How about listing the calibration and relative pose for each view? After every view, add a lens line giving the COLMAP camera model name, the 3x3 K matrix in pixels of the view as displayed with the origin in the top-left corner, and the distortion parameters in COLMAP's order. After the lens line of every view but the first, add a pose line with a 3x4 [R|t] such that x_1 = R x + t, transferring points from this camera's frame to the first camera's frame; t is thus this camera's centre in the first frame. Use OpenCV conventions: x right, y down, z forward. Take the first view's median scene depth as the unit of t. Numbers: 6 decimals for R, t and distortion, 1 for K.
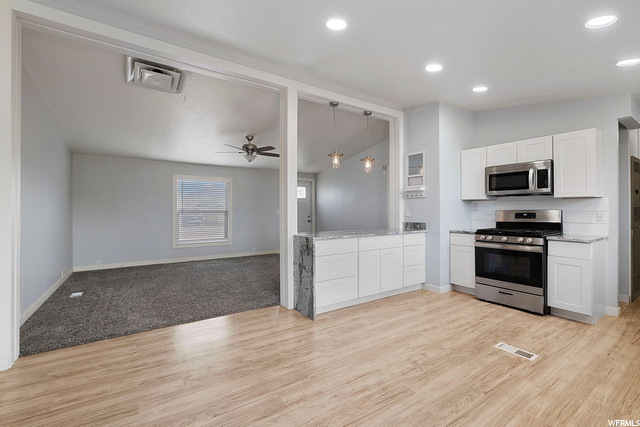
lens RADIAL K [[280.8, 0, 321.5], [0, 280.8, 209.3], [0, 0, 1]] dist [-0.004538, -0.004807]
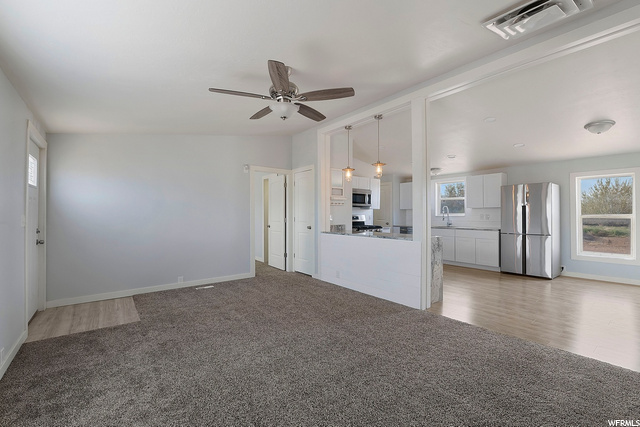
lens RADIAL K [[280.8, 0, 316.9], [0, 280.8, 213.4], [0, 0, 1]] dist [-0.004538, -0.004807]
pose [[-0.063075, 0.005413, 0.997994, -1.211985], [-0.000271, 0.999985, -0.005441, 0.001683], [-0.998009, -0.000614, -0.063072, 1.559693]]
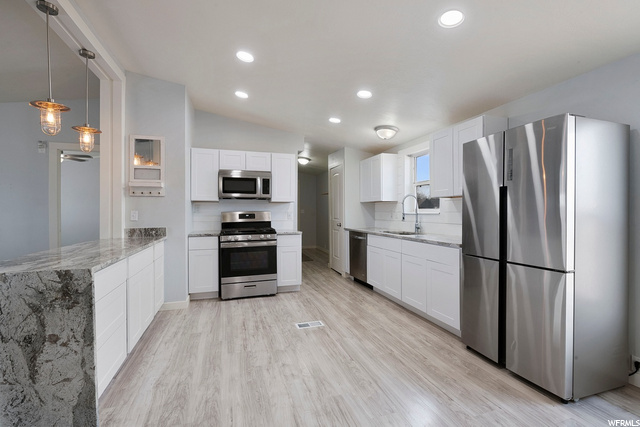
lens RADIAL K [[280.8, 0, 314.6], [0, 280.8, 211.9], [0, 0, 1]] dist [-0.004538, -0.004807]
pose [[0.285459, -0.002564, 0.958387, -0.363578], [-0.000011, 0.999996, 0.002679, 0.000538], [-0.958391, -0.000776, 0.285458, 0.454102]]
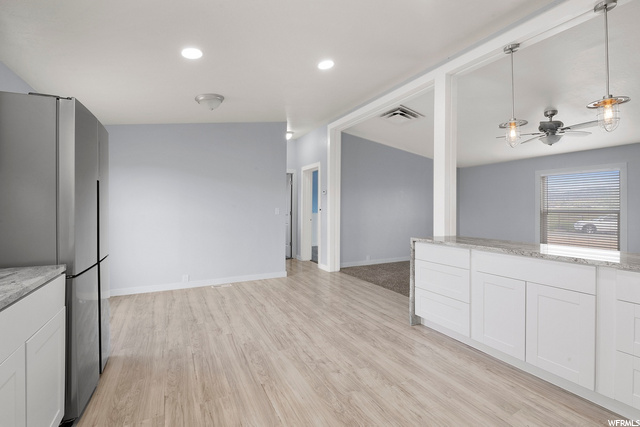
lens RADIAL K [[280.8, 0, 311.4], [0, 280.8, 209.1], [0, 0, 1]] dist [-0.004538, -0.004807]
pose [[-0.130500, -0.001235, -0.991448, 0.896870], [-0.001481, 0.999998, -0.001051, 0.004423], [0.991447, 0.001331, -0.130501, 0.740034]]
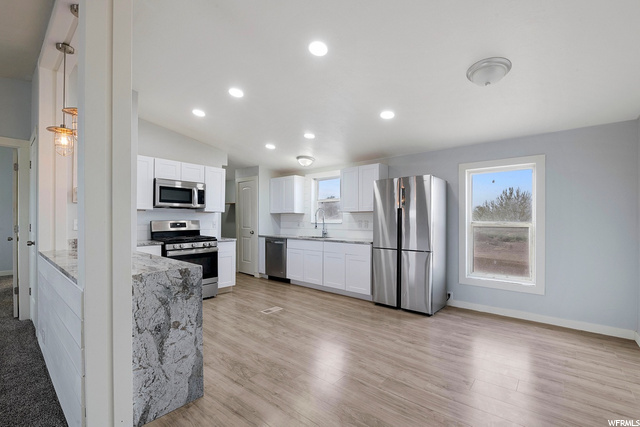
lens RADIAL K [[280.8, 0, 314.9], [0, 280.8, 222.4], [0, 0, 1]] dist [-0.004538, -0.004807]
pose [[-0.257787, -0.008165, 0.966167, -0.657618], [-0.006690, 0.999955, 0.006666, -0.002088], [-0.966179, -0.004745, -0.257830, 0.859878]]
